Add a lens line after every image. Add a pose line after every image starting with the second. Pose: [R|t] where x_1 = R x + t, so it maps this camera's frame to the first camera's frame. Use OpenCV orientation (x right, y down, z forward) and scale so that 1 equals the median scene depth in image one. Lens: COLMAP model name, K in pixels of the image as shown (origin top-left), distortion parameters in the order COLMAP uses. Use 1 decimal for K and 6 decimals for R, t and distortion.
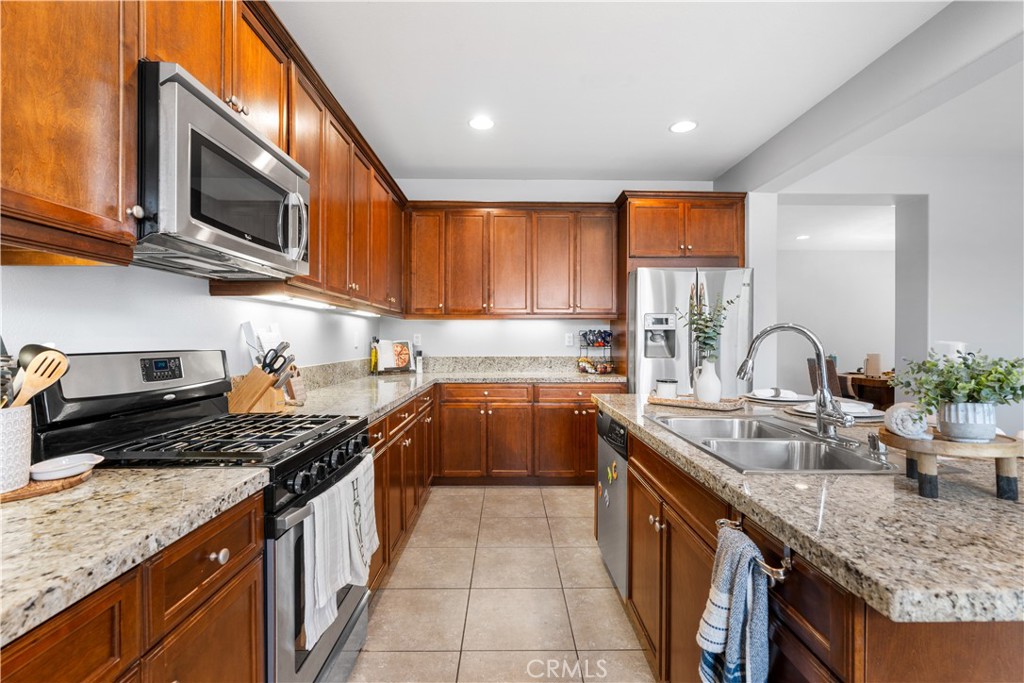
lens RADIAL K [[469.7, 0, 512.8], [0, 469.7, 340.0], [0, 0, 1]] dist [-0.007869, 0.000288]
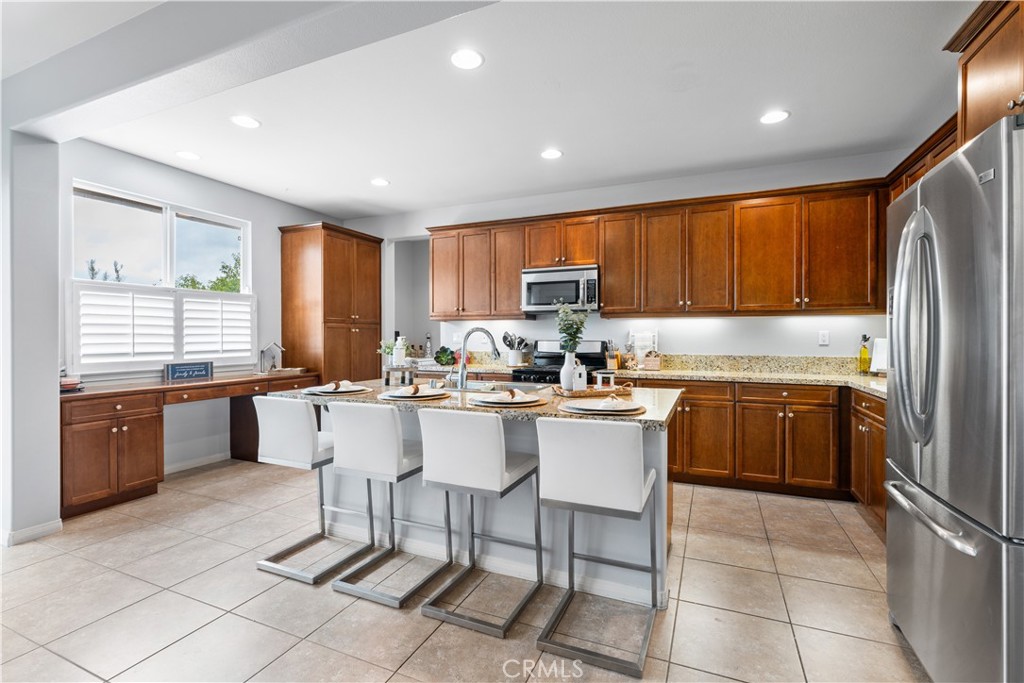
lens RADIAL K [[469.7, 0, 510.8], [0, 469.7, 339.4], [0, 0, 1]] dist [-0.007869, 0.000288]
pose [[-0.416884, 0.006102, -0.908939, 1.039028], [-0.002188, 0.999968, 0.007717, -0.004656], [0.908957, 0.005206, -0.416857, 0.890400]]
